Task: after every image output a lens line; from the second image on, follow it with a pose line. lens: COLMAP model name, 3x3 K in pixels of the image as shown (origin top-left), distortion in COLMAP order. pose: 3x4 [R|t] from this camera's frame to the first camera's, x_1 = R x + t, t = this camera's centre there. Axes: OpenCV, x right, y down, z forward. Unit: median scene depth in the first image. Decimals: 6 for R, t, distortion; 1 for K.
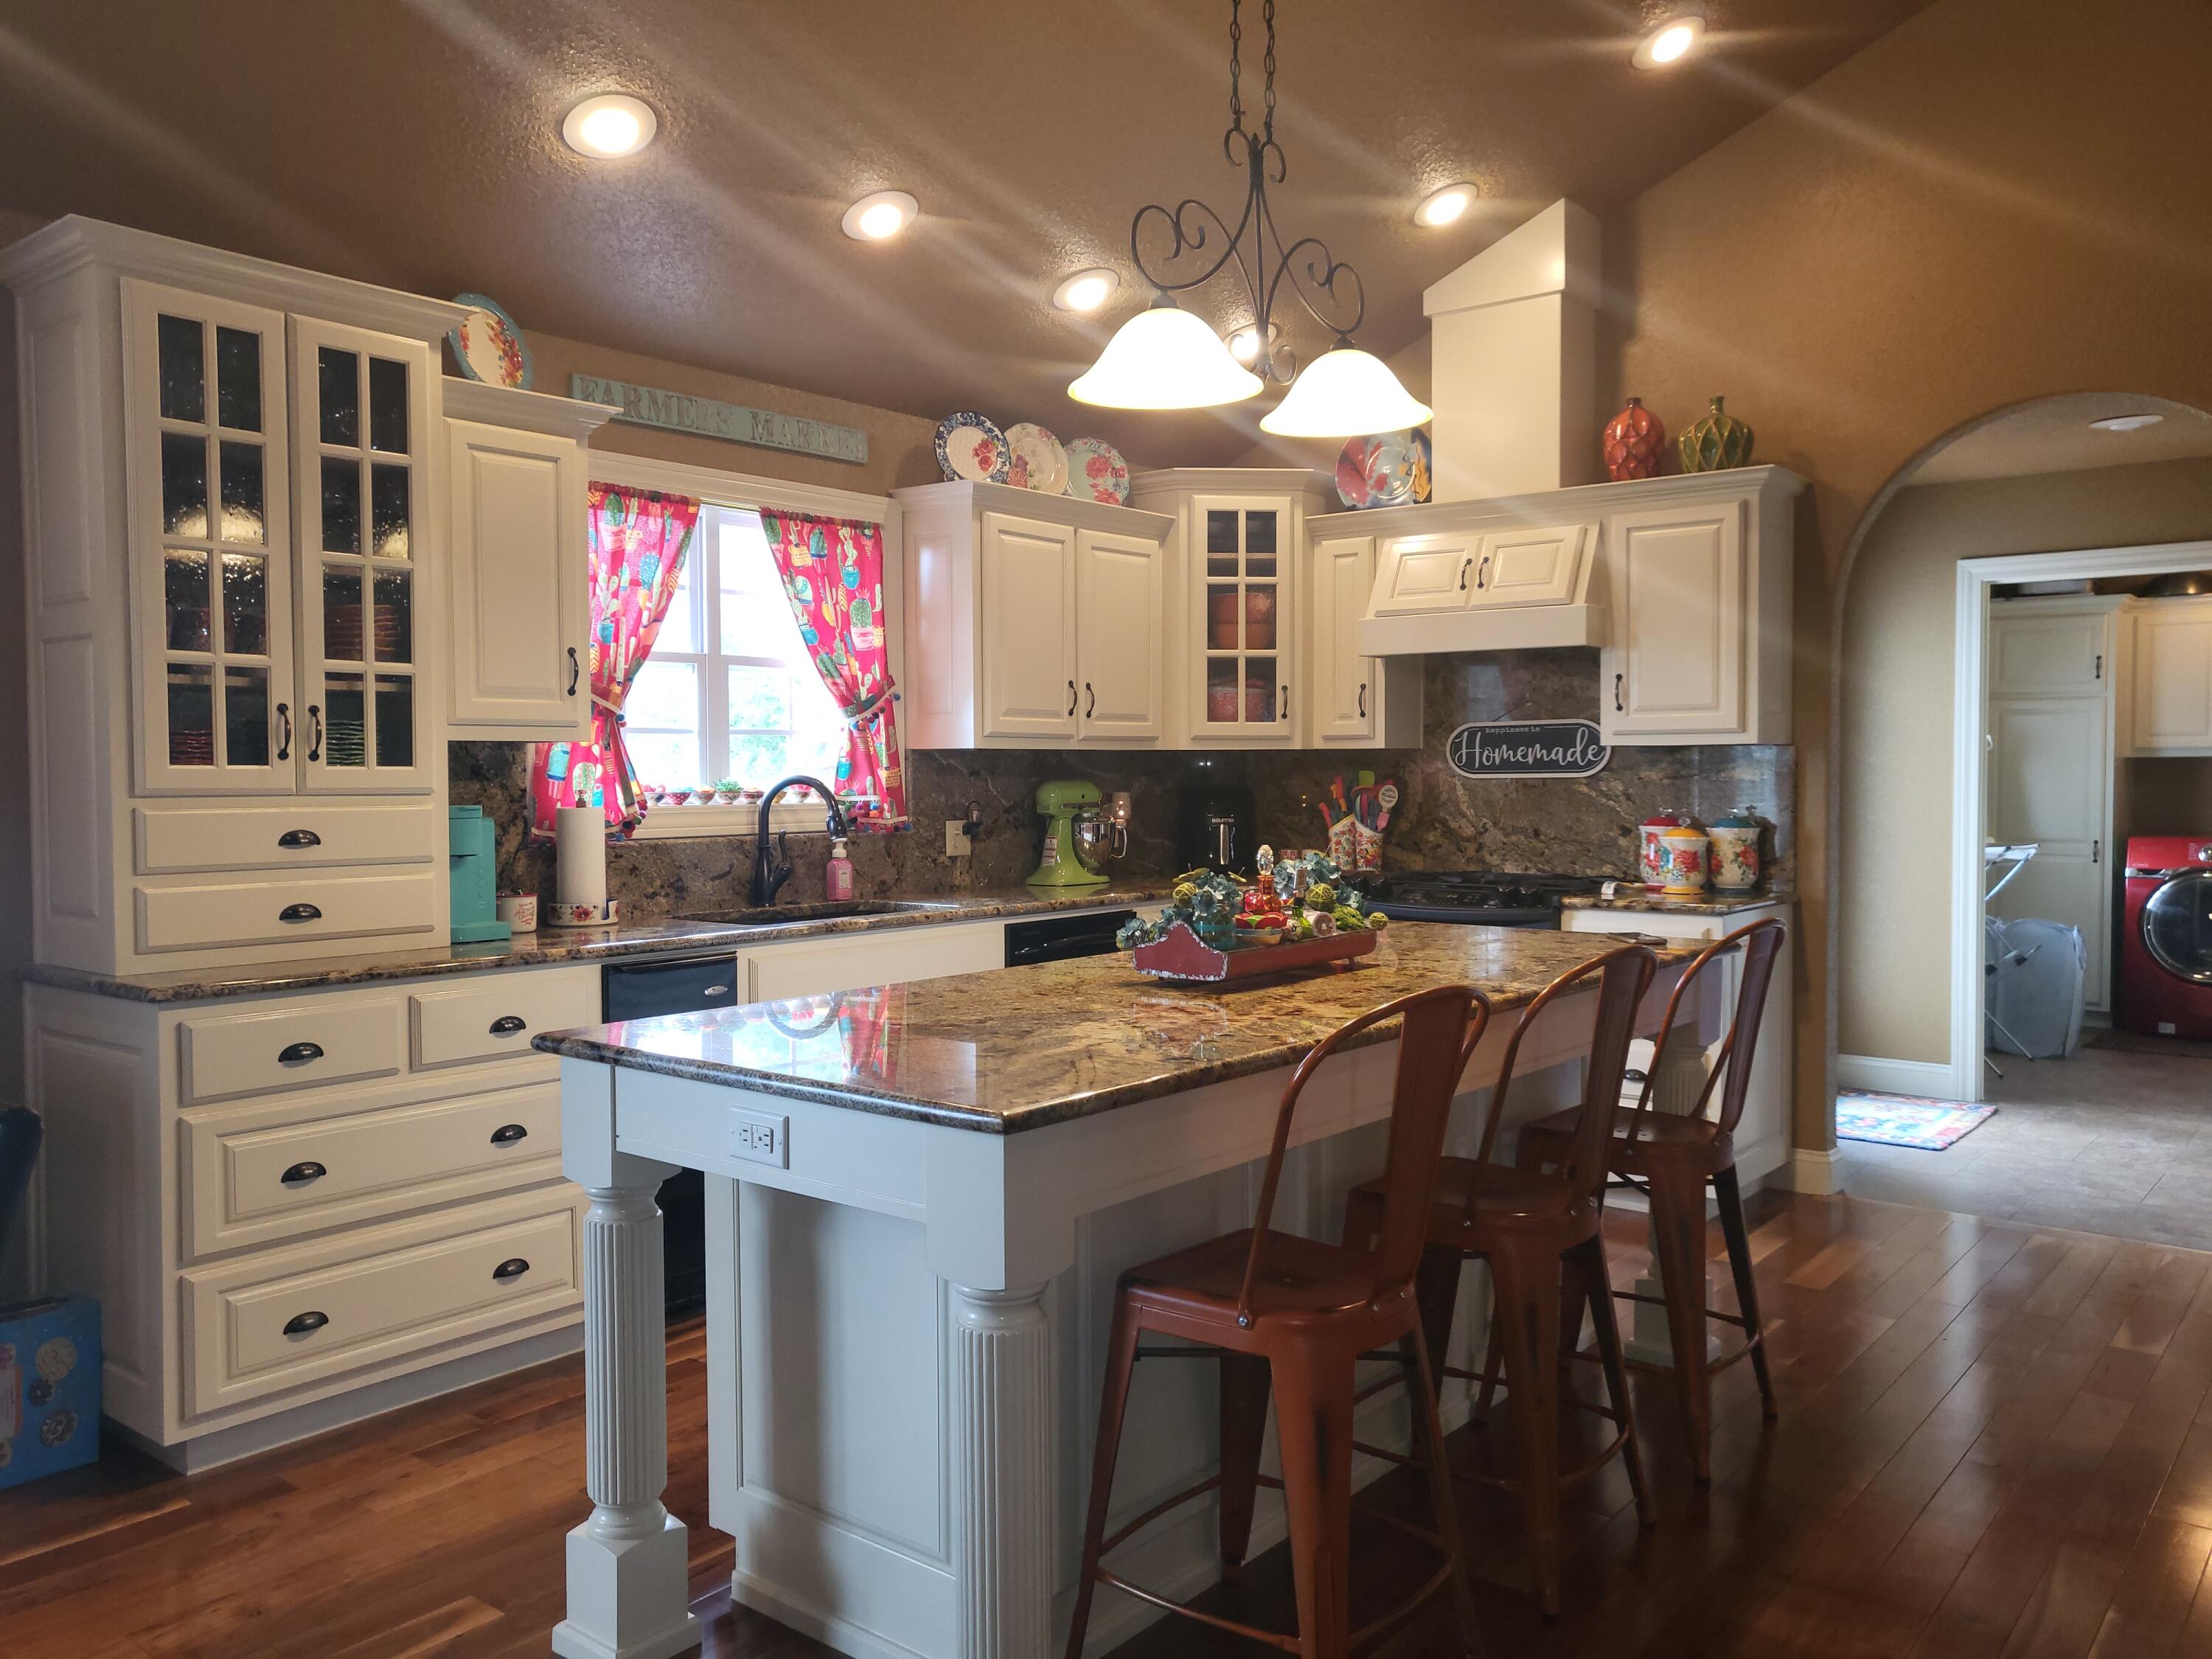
lens RADIAL K [[1692.0, 0, 1106.0], [0, 1692.0, 829.5], [0, 0, 1]] dist [-0.011654, 0.048814]
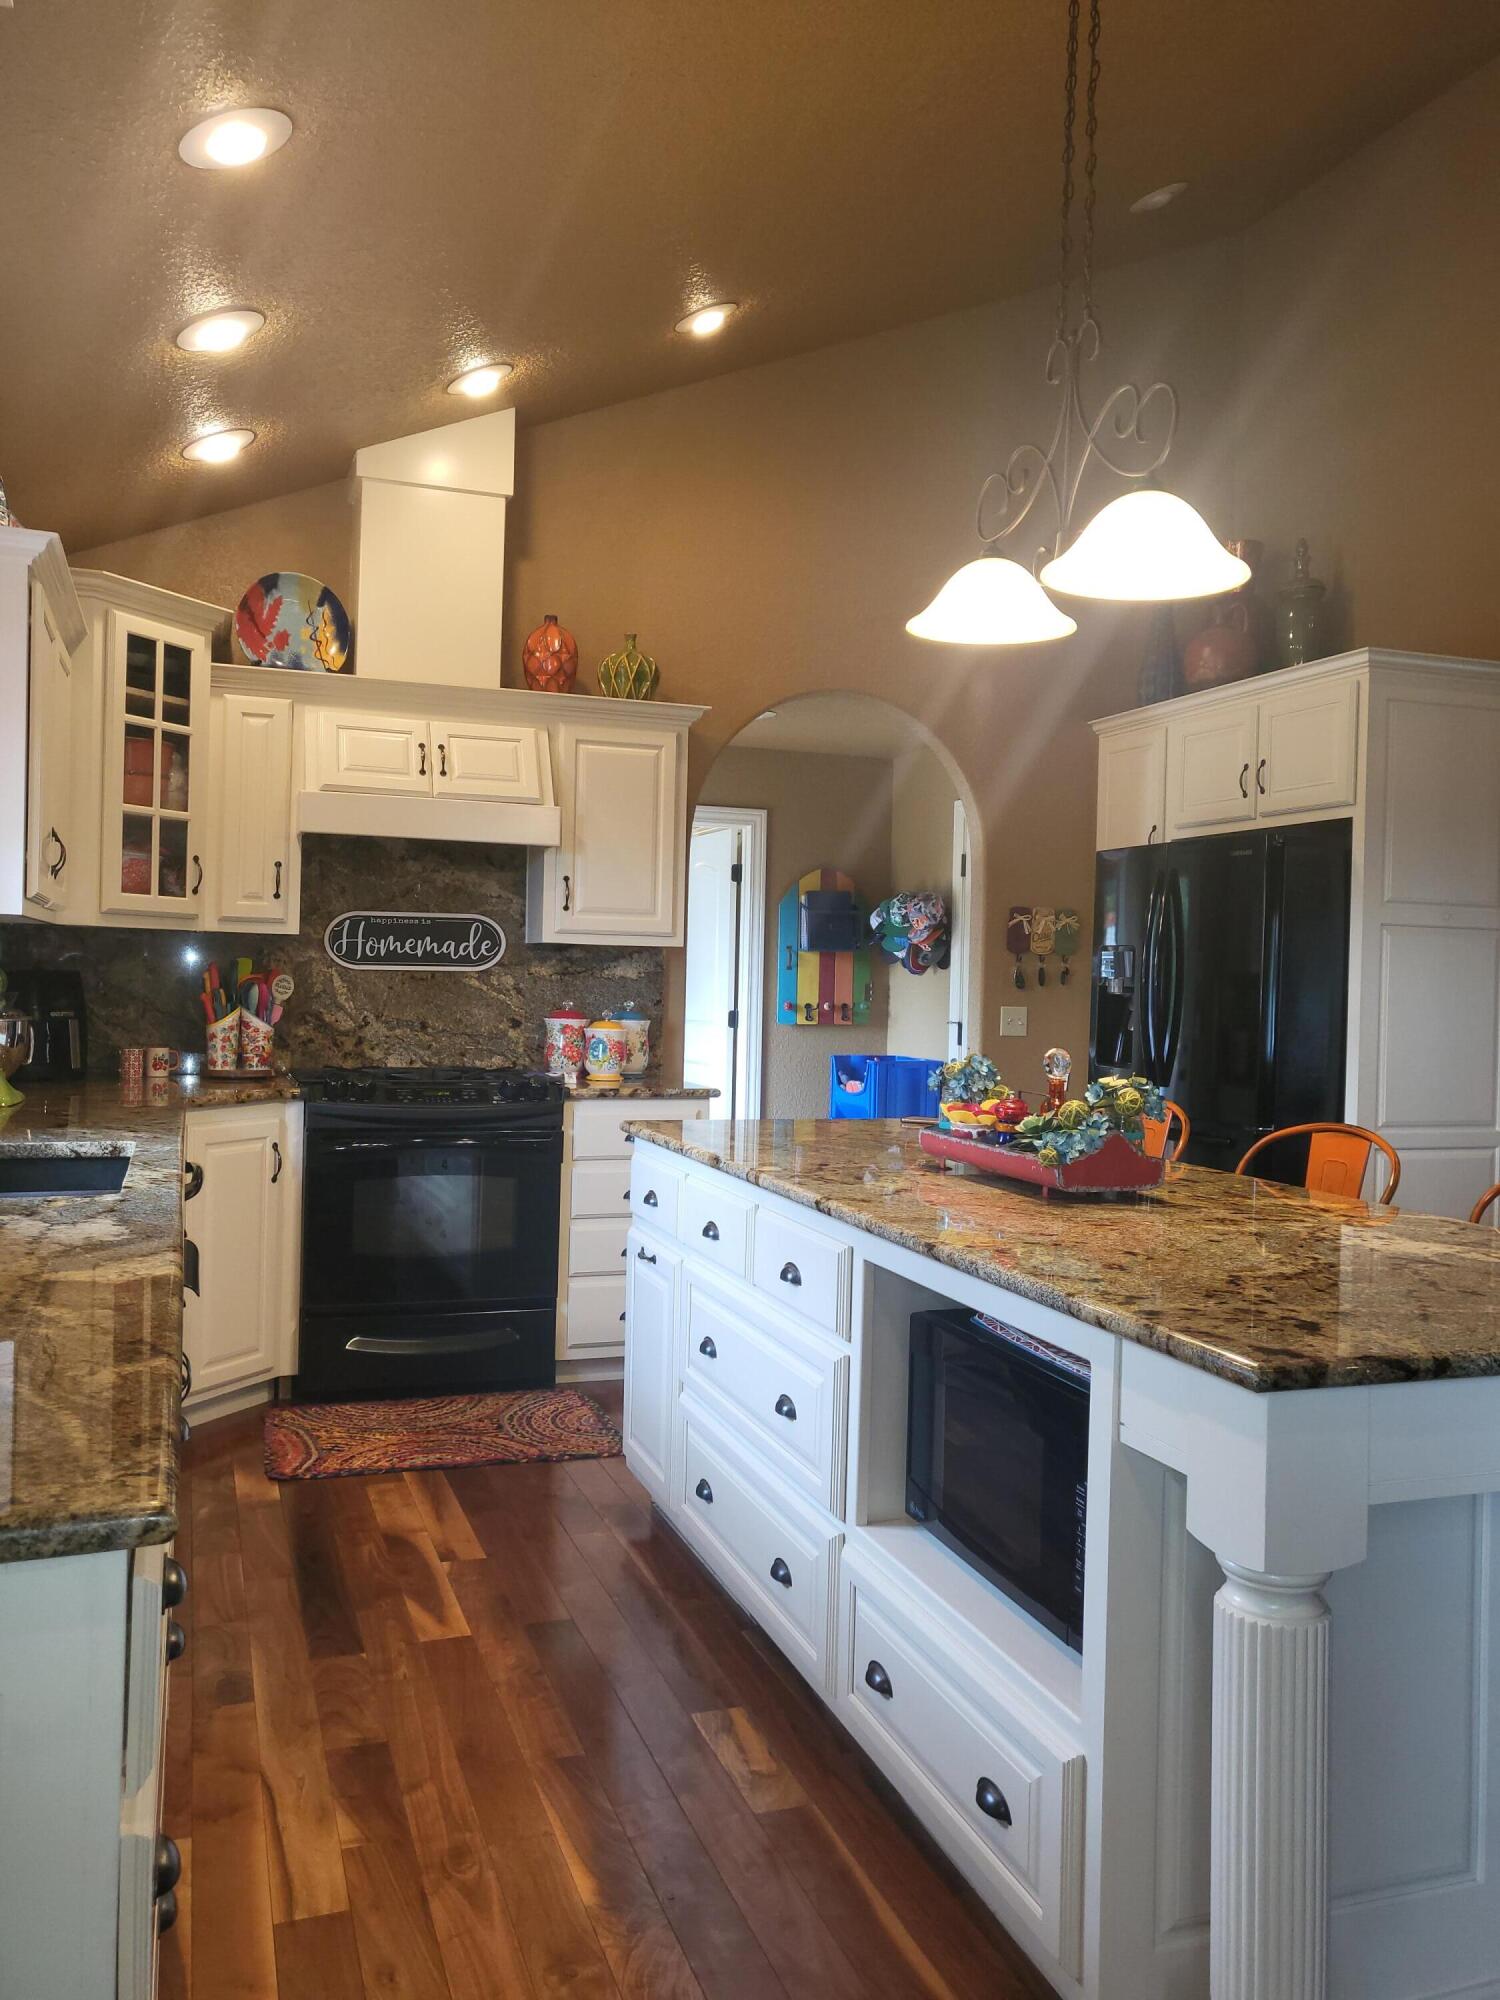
lens RADIAL K [[1536.3, 0, 747.8], [0, 1536.3, 989.9], [0, 0, 1]] dist [-0.043047, 0.087047]
pose [[0.513204, 0.008139, 0.858228, -0.467979], [0.001773, 0.999943, -0.010543, -0.010445], [-0.858265, 0.006932, 0.513160, 0.418244]]
